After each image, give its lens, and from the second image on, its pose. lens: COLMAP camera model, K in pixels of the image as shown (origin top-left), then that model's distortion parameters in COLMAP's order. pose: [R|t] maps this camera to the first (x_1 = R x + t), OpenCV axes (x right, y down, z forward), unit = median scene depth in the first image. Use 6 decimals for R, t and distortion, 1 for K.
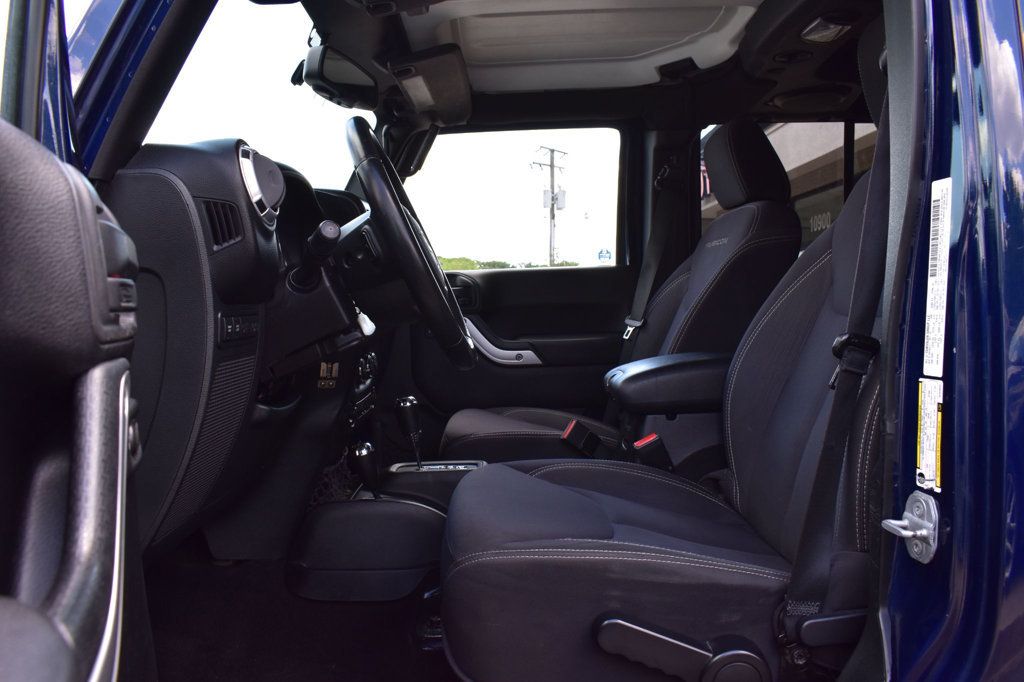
lens RADIAL K [[787.1, 0, 513.4], [0, 787.1, 337.9], [0, 0, 1]] dist [-0.100897, 0.014613]
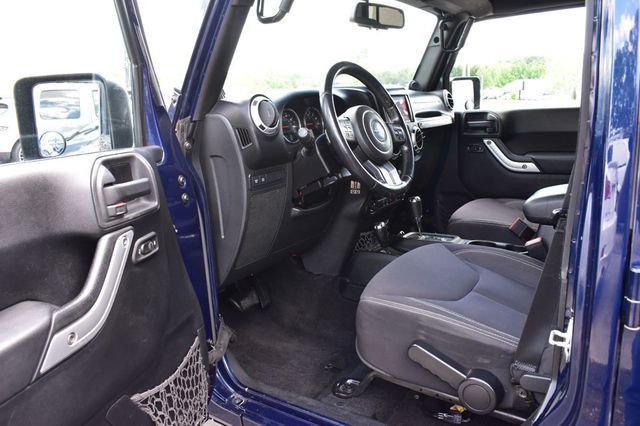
lens RADIAL K [[492.0, 0, 303.5], [0, 492.0, 216.6], [0, 0, 1]] dist [-0.100897, 0.014613]
pose [[0.815305, 0.103192, -0.569762, 0.450166], [0.010044, 0.981323, 0.192104, -0.146305], [0.578945, -0.162346, 0.799041, -0.052449]]
